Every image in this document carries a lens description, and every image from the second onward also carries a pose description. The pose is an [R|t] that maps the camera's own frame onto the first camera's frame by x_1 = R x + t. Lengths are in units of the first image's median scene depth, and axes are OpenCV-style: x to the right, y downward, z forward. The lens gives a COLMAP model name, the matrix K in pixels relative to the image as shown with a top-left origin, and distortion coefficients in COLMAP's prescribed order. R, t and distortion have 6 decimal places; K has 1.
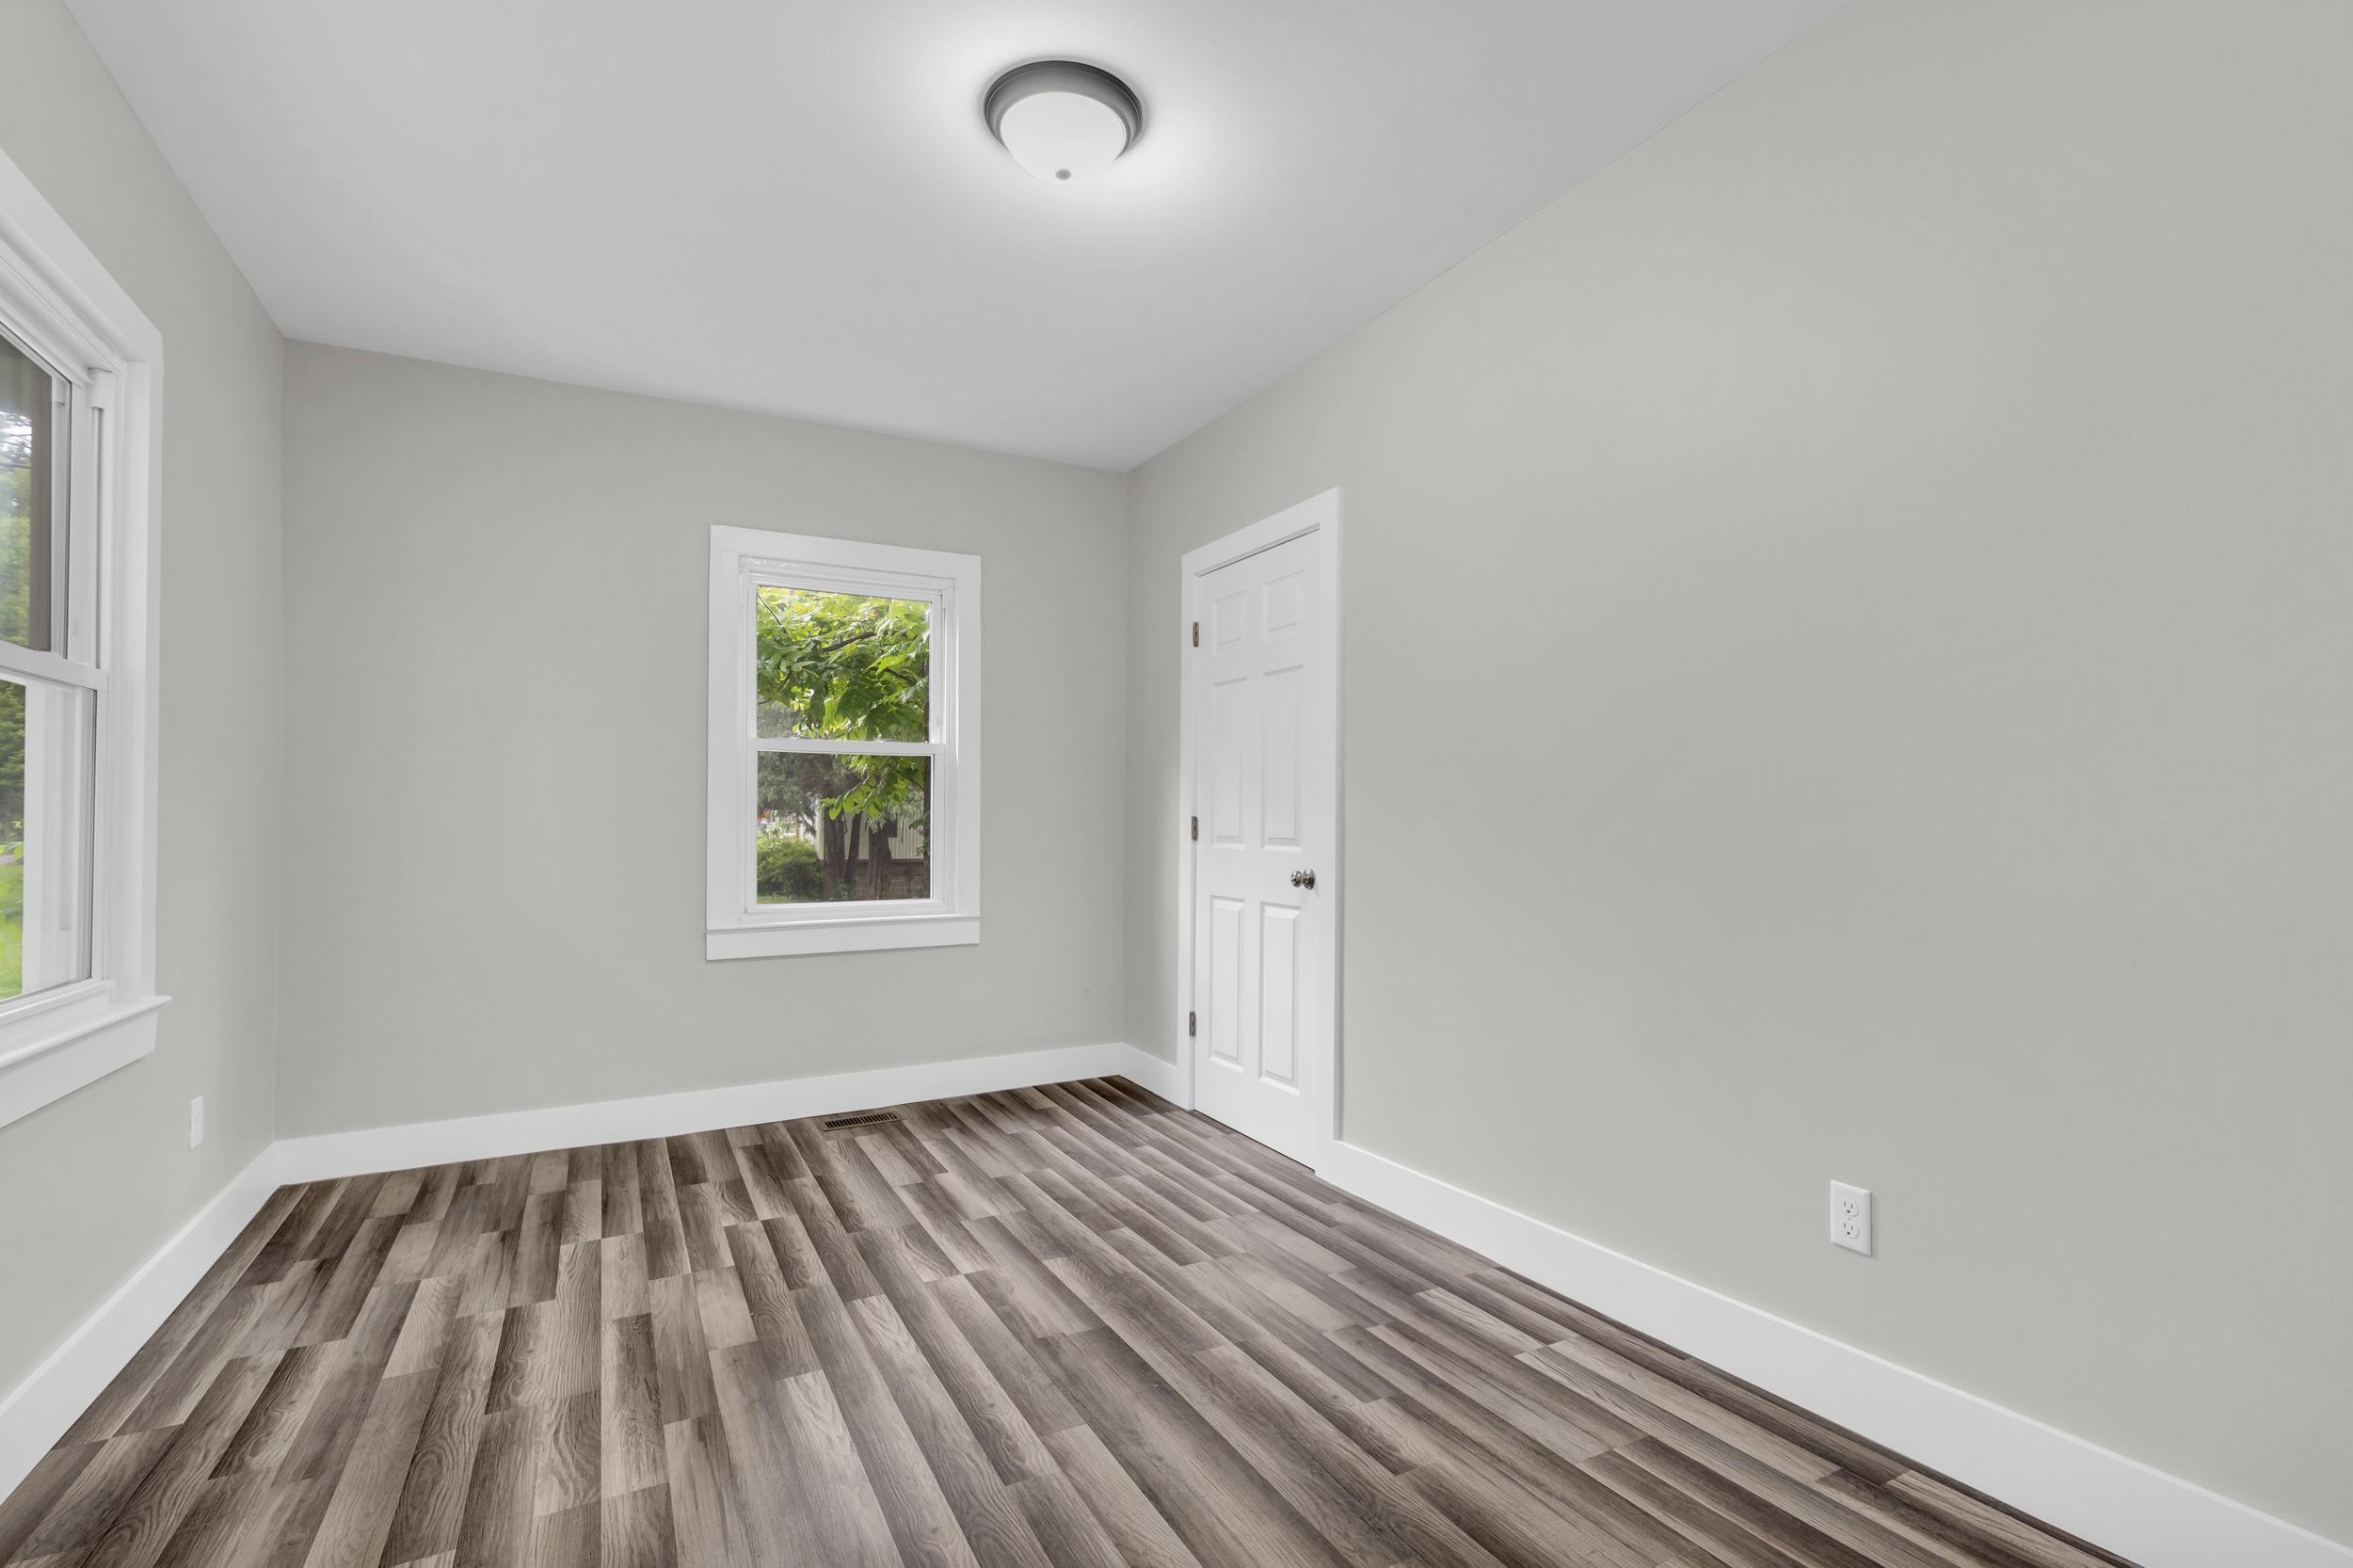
lens RADIAL K [[1062.9, 0, 1182.5], [0, 1062.9, 792.4], [0, 0, 1]] dist [0.000884, 0.000313]
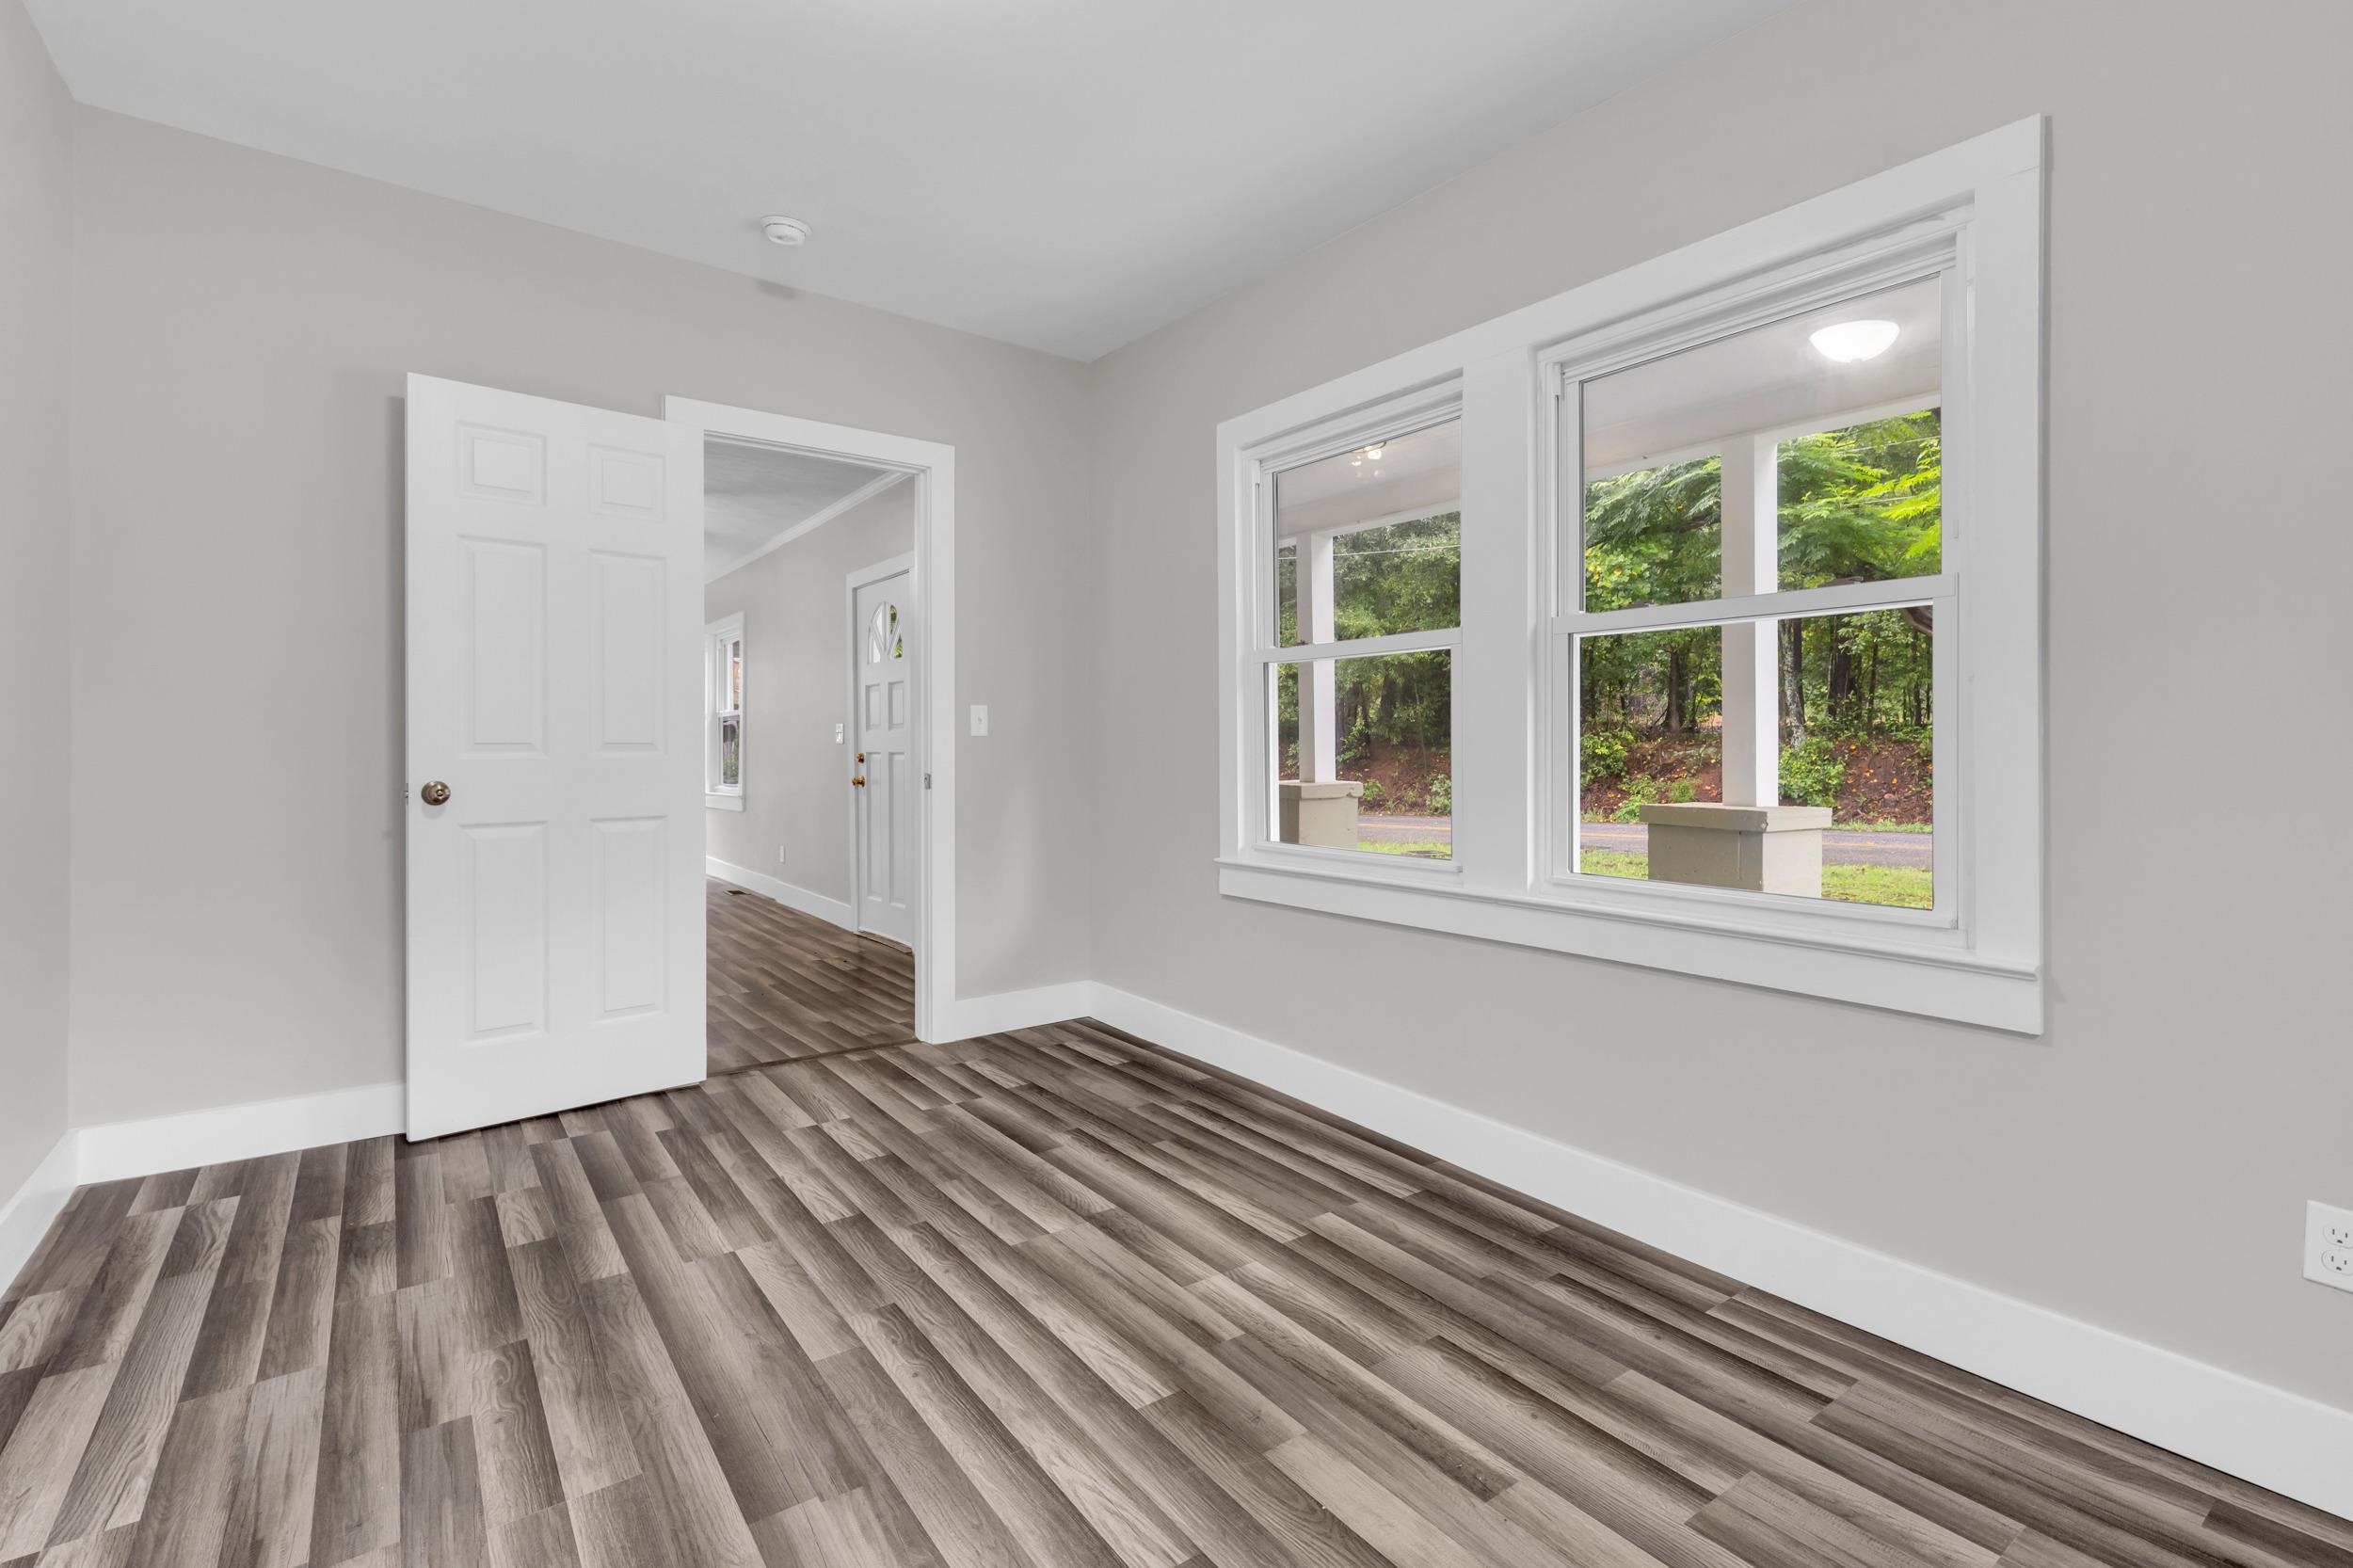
lens RADIAL K [[1106.0, 0, 1184.5], [0, 1106.0, 784.2], [0, 0, 1]] dist [0.001631, 0.001049]
pose [[-0.991082, 0.004629, -0.133176, -0.276970], [0.004769, 0.999988, -0.000733, 0.068967], [0.133171, -0.001361, -0.991092, 1.928840]]
